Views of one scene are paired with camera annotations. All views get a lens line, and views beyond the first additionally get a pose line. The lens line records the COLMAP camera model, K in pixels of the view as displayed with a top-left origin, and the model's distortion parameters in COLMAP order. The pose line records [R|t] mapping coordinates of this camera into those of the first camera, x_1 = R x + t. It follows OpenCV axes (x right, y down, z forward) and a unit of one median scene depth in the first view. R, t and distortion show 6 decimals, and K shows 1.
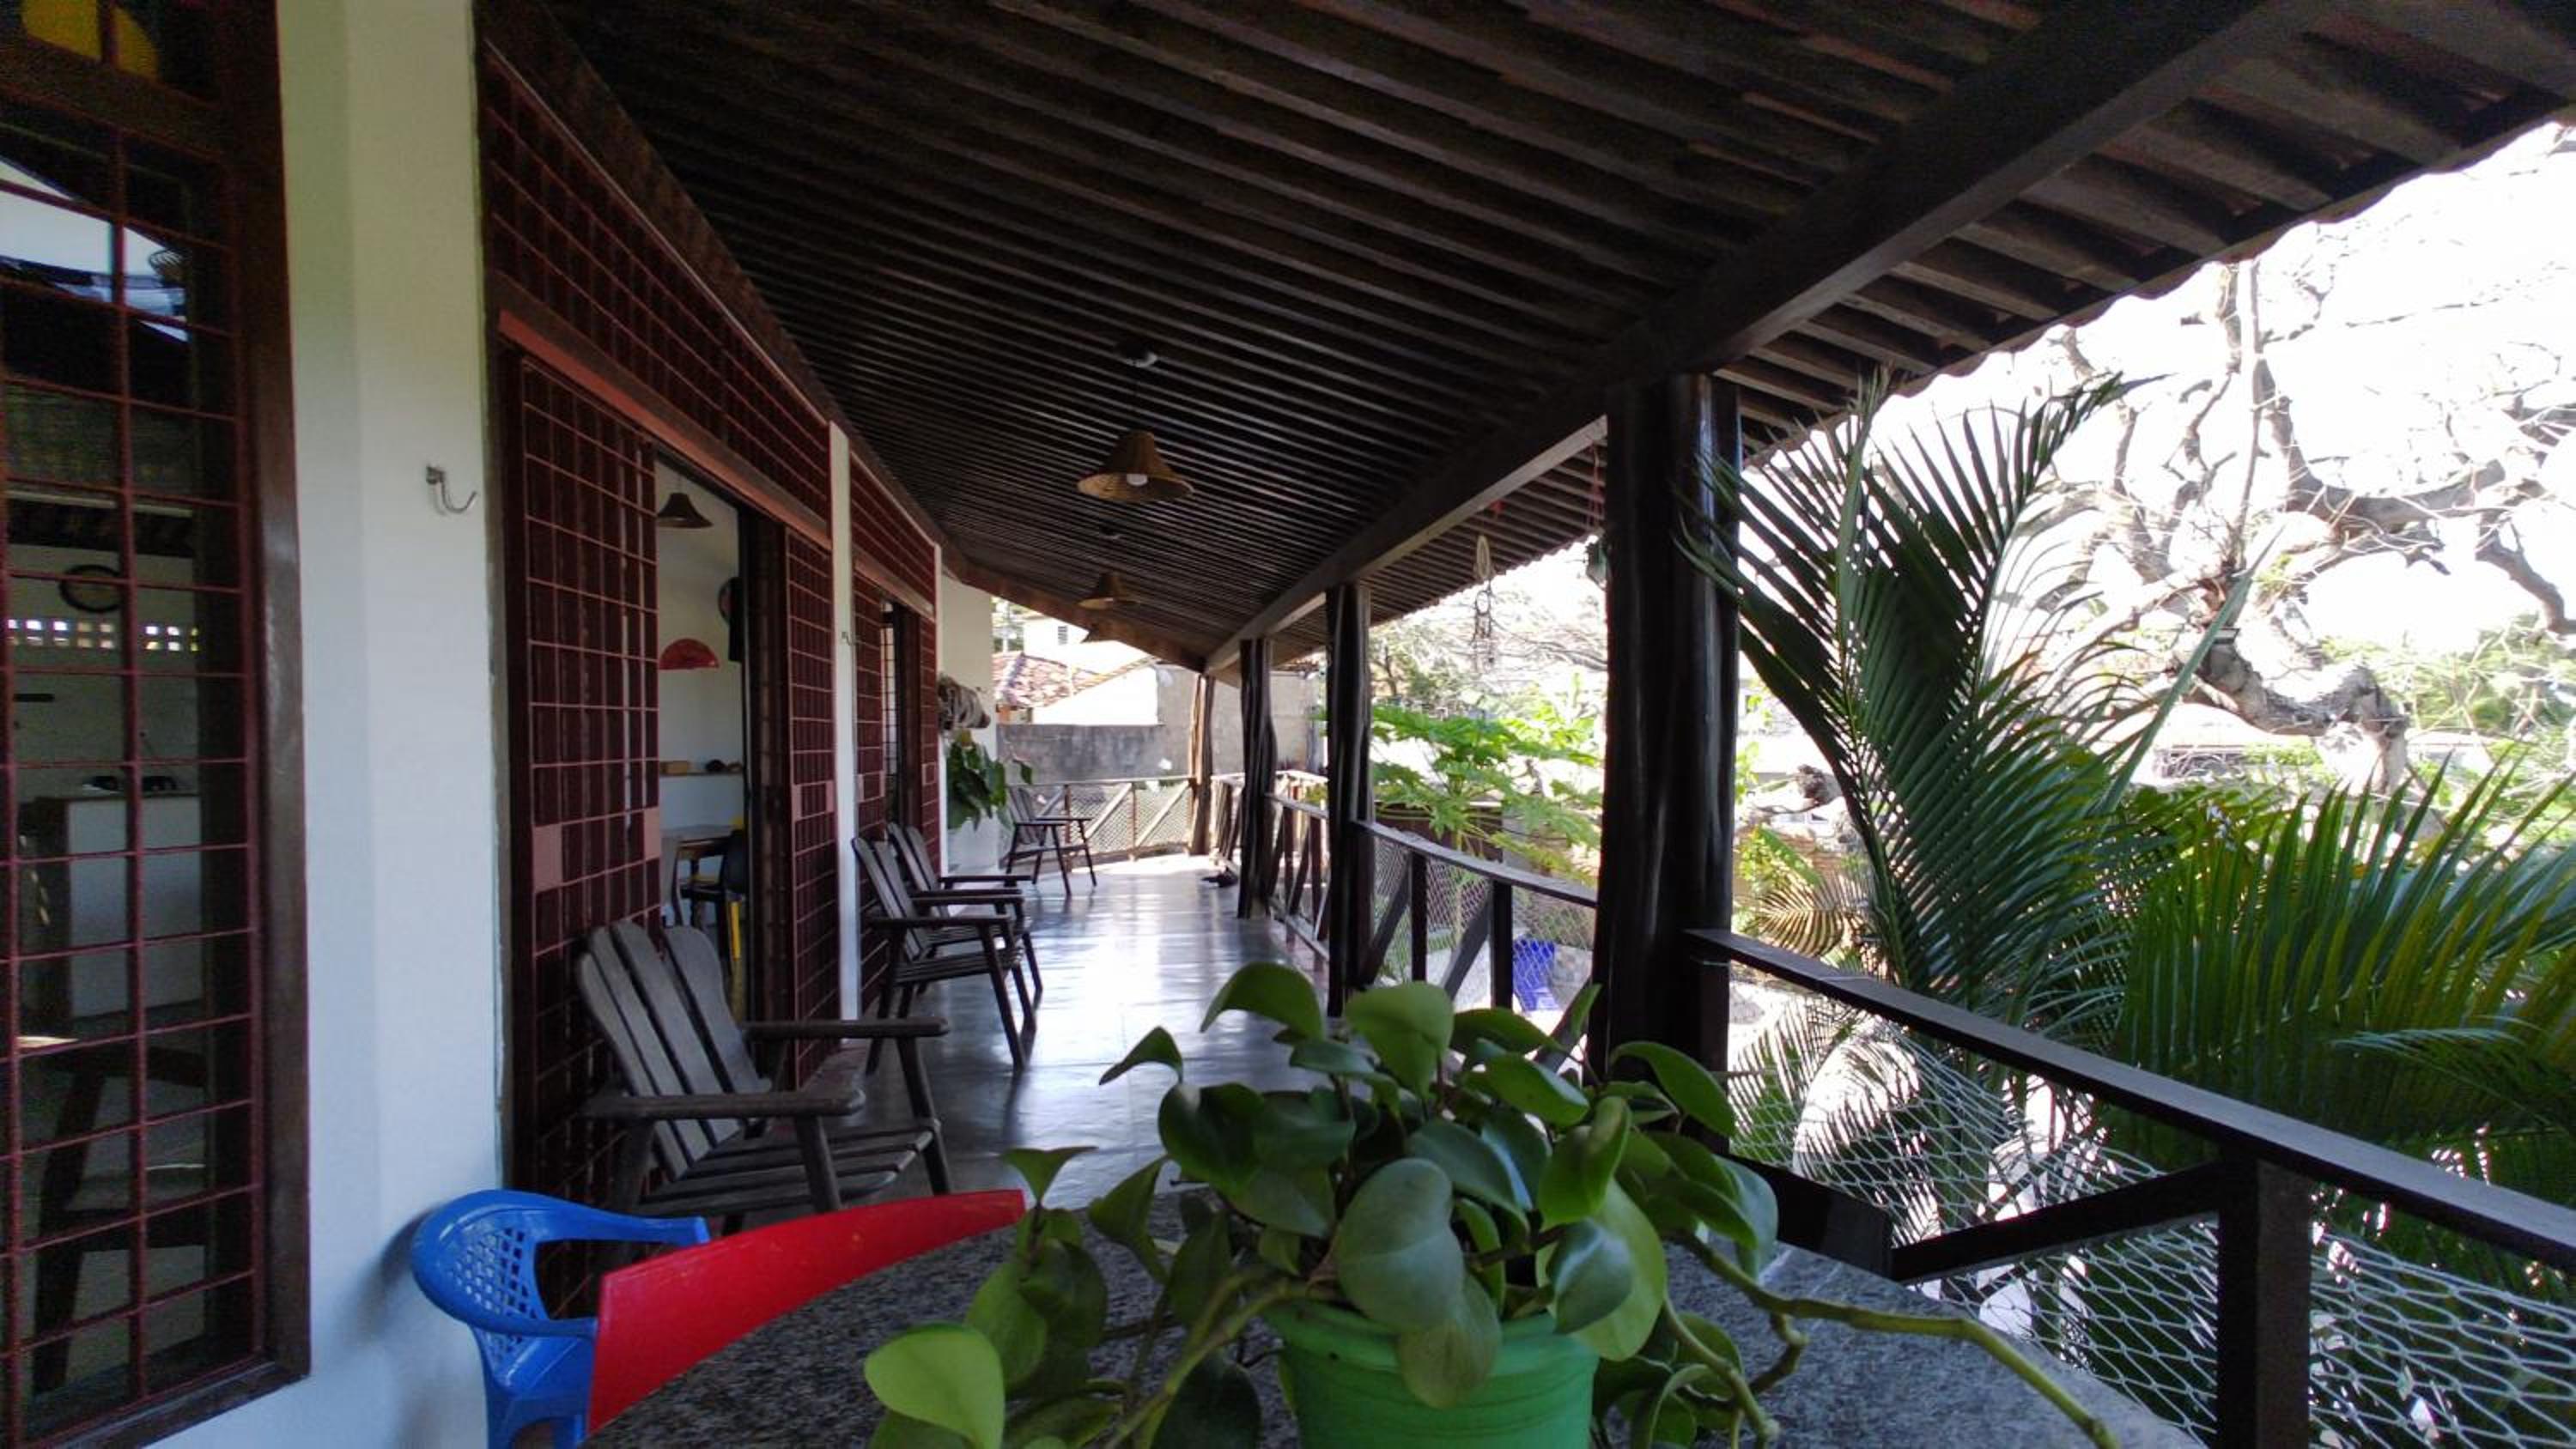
lens RADIAL K [[1202.3, 0, 1288.0], [0, 1202.3, 724.5], [0, 0, 1]] dist [0.031809, 0.000815]
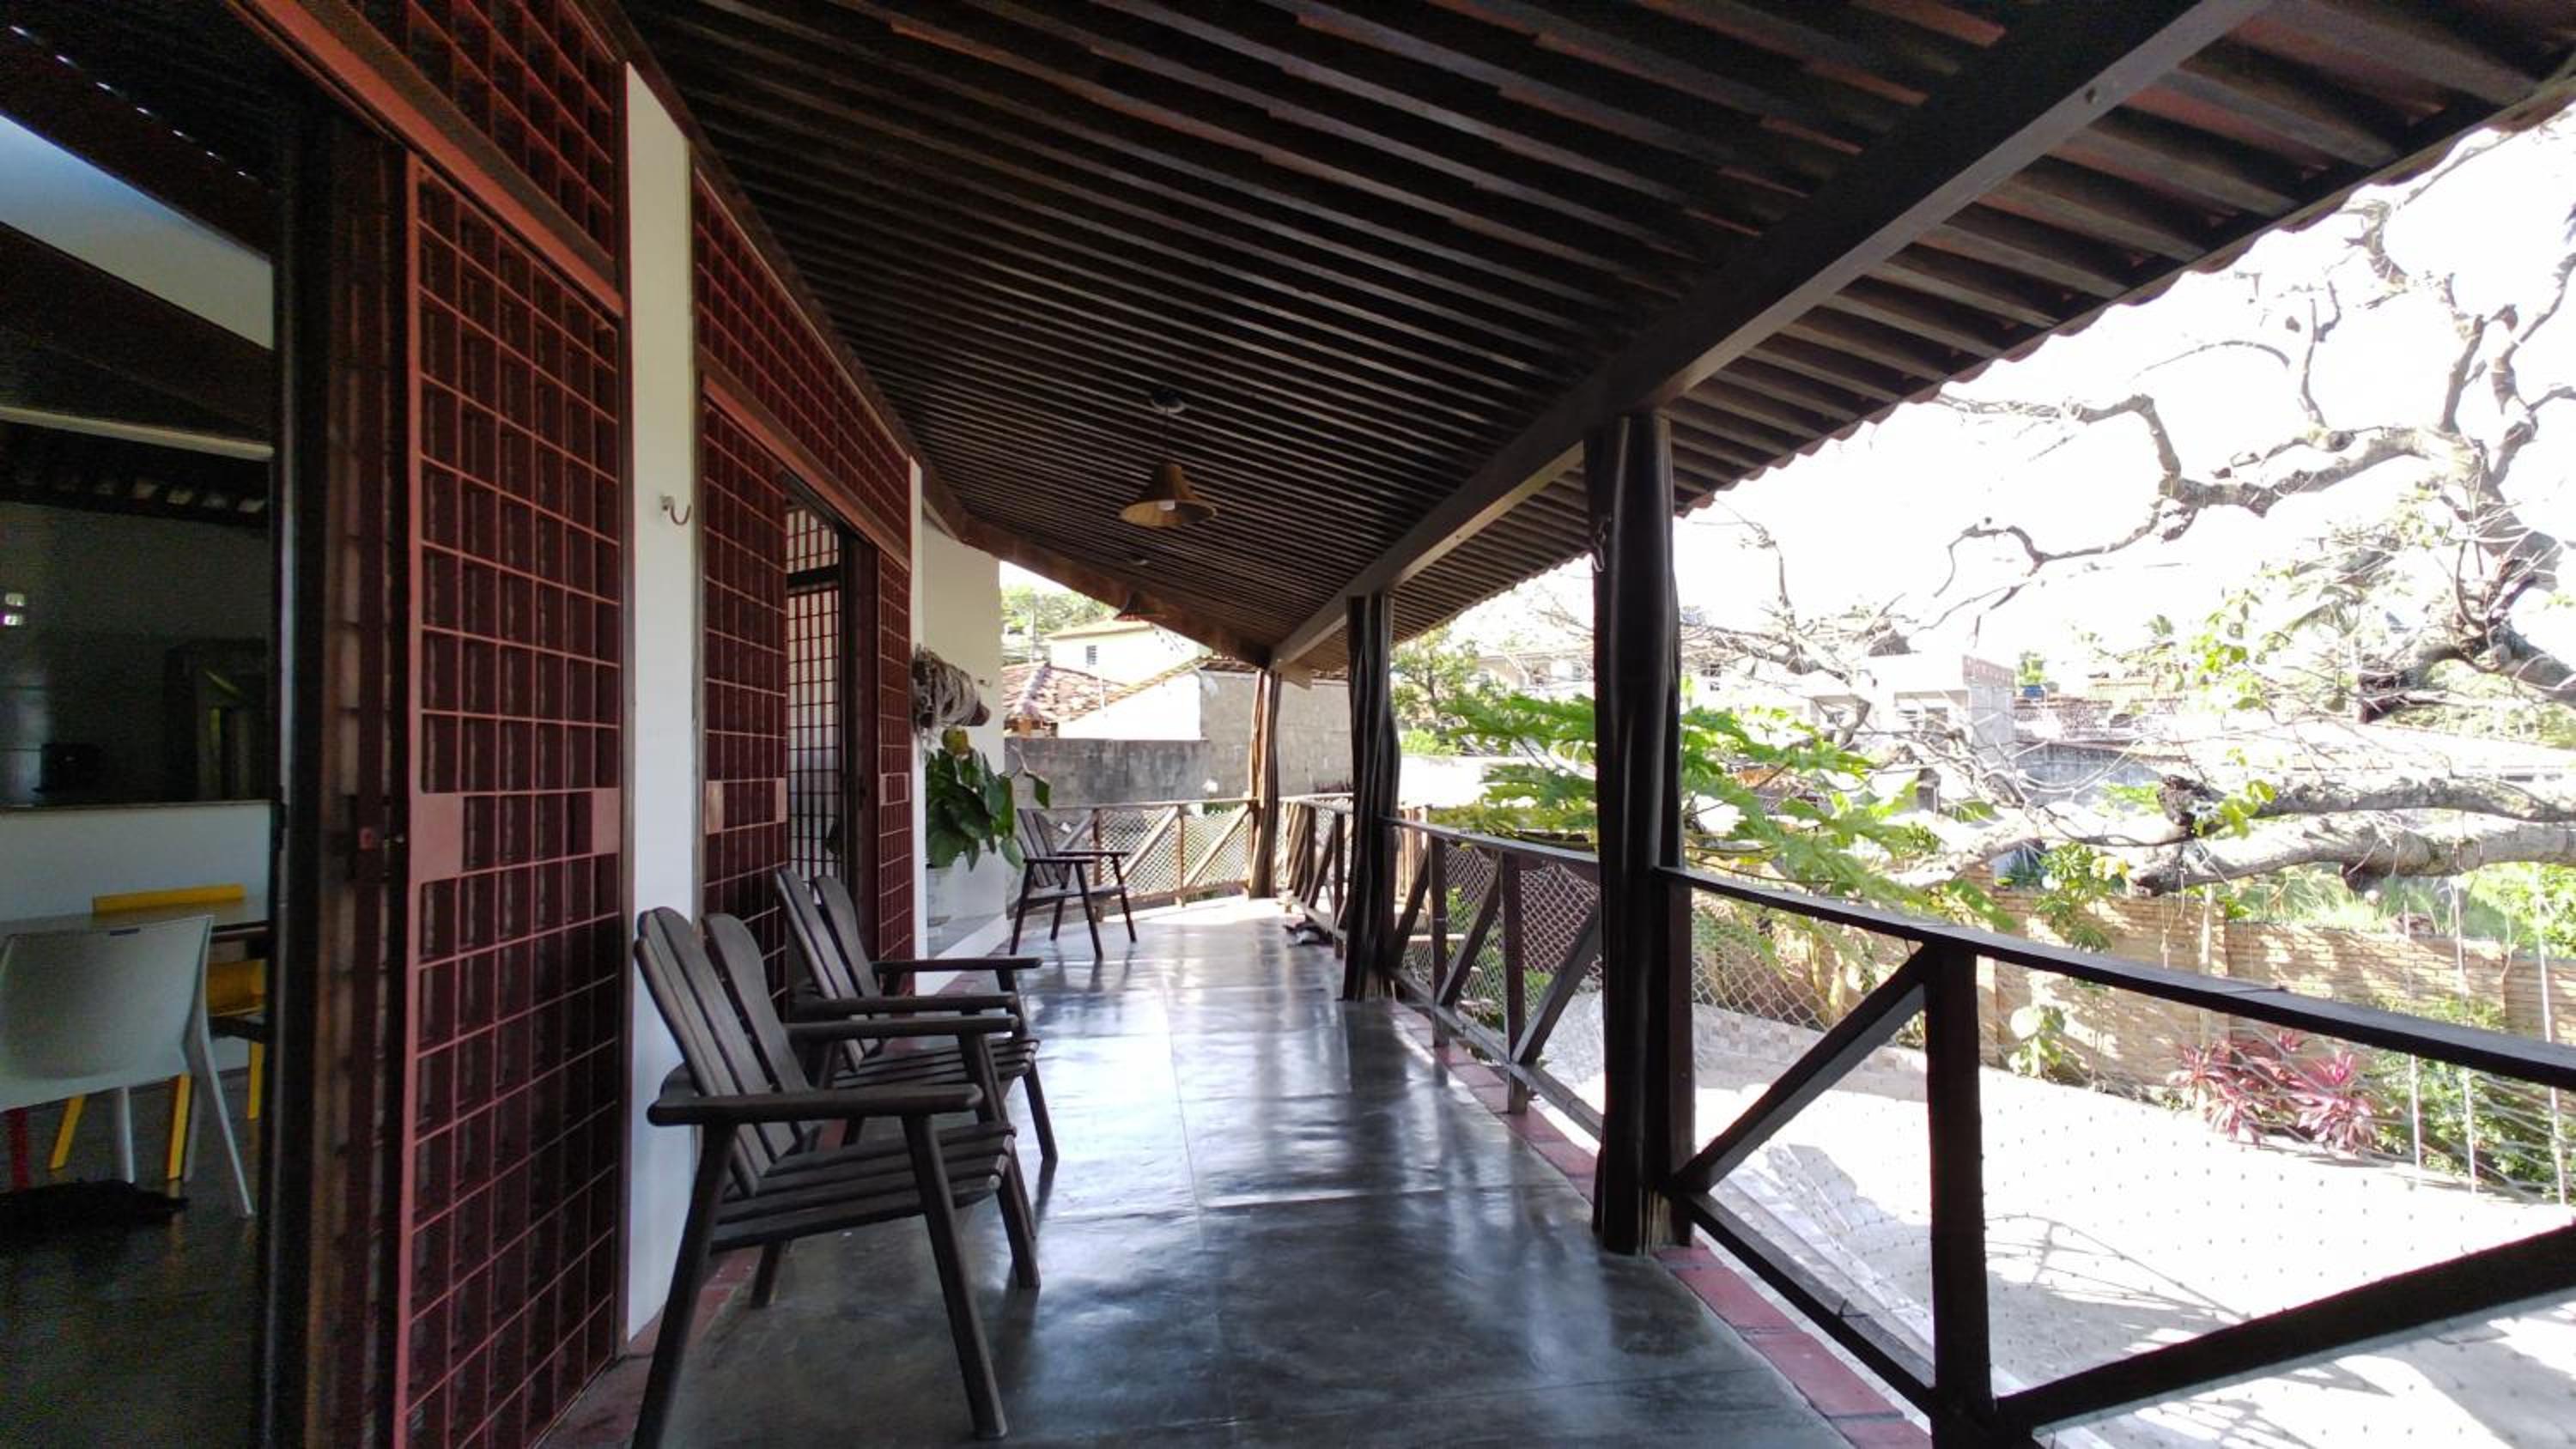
lens RADIAL K [[1040.1, 0, 1288.0], [0, 1040.1, 724.5], [0, 0, 1]] dist [0.010746, 0.000047]
pose [[0.999994, -0.001584, 0.002954, -0.064199], [0.001689, 0.999353, -0.035914, 0.021043], [-0.002895, 0.035919, 0.999351, 0.337394]]
